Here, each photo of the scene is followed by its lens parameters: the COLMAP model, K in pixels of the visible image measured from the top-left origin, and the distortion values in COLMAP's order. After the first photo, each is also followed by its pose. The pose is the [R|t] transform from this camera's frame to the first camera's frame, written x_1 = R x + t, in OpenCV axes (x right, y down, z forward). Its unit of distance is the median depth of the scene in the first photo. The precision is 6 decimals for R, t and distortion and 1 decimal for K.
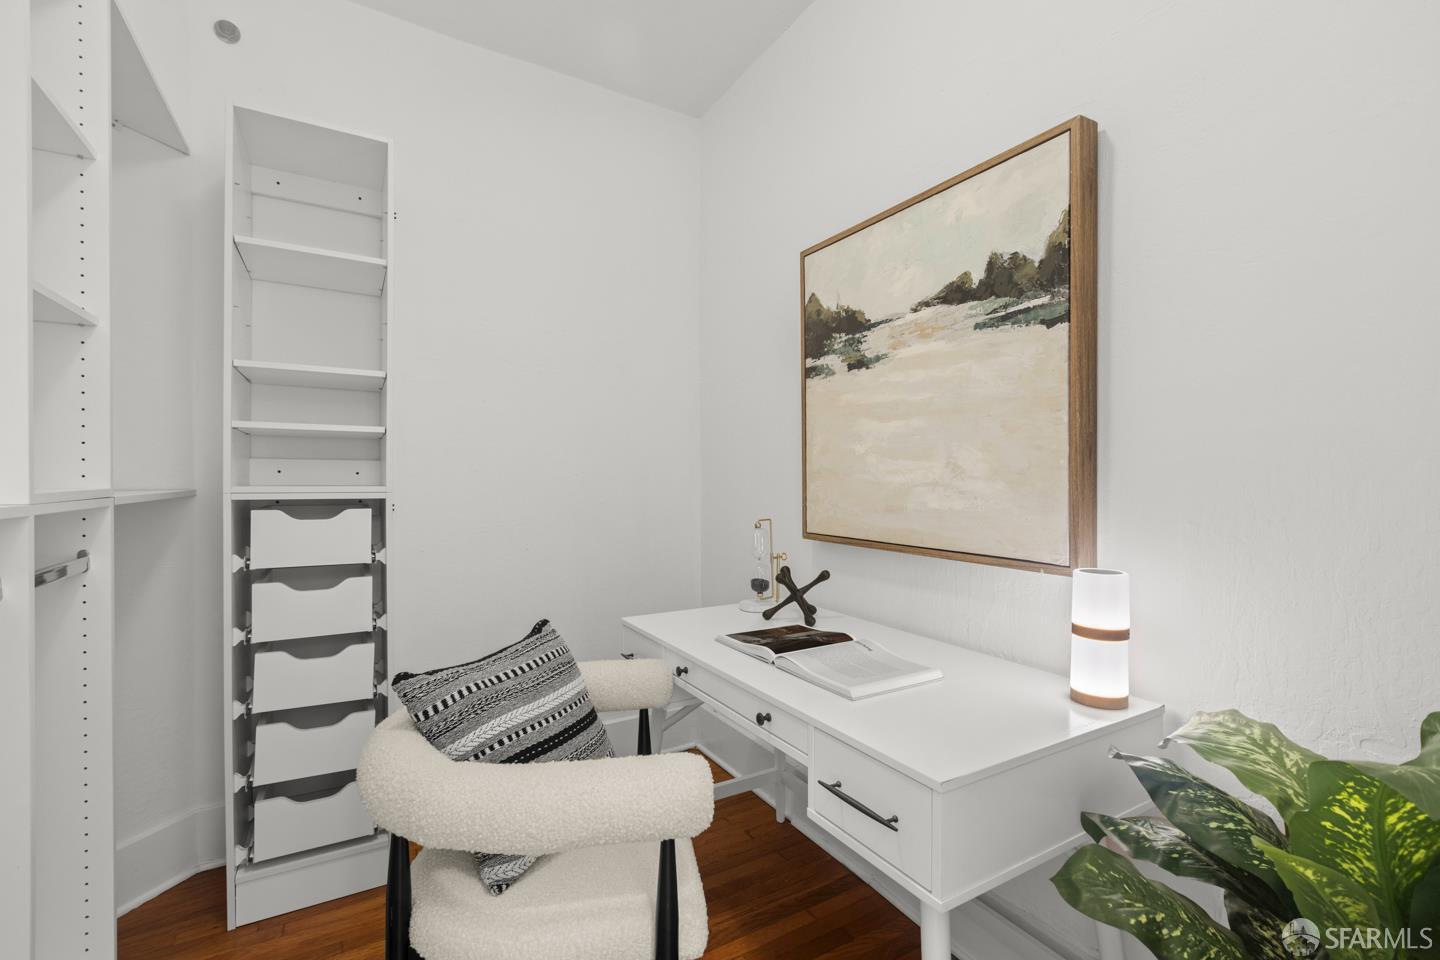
lens RADIAL K [[641.7, 0, 731.9], [0, 641.7, 481.1], [0, 0, 1]] dist [0.002046, -0.000052]
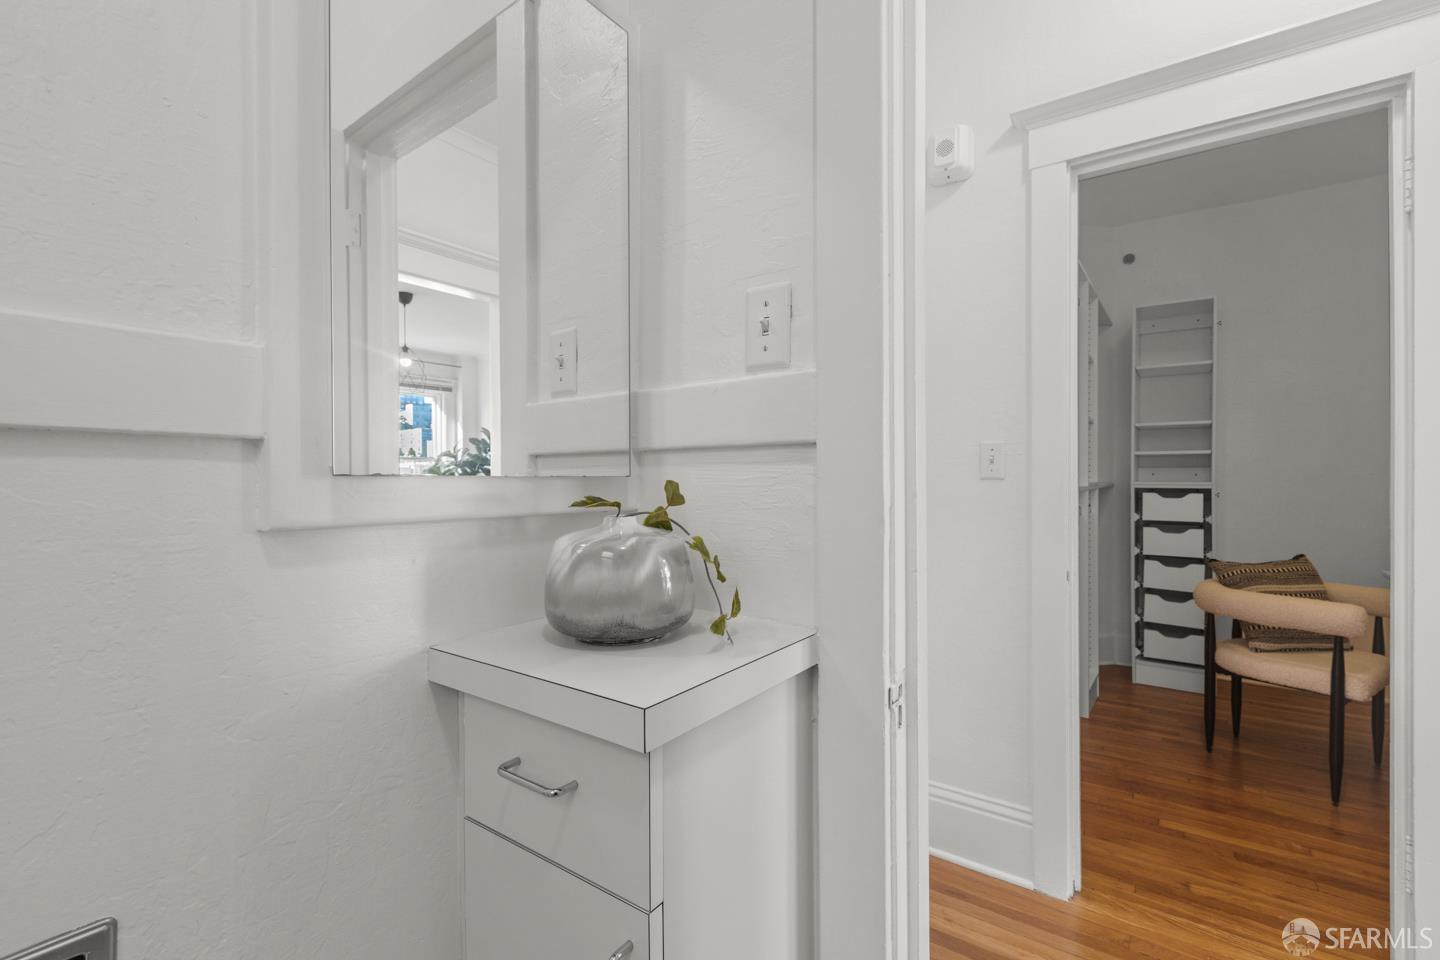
lens RADIAL K [[641.7, 0, 731.9], [0, 641.7, 481.1], [0, 0, 1]] dist [0.002046, -0.000052]
pose [[0.395914, 0.002540, -0.918284, 0.659579], [-0.000849, 0.999997, 0.002400, 0.002086], [0.918287, -0.000171, 0.395915, -1.078480]]
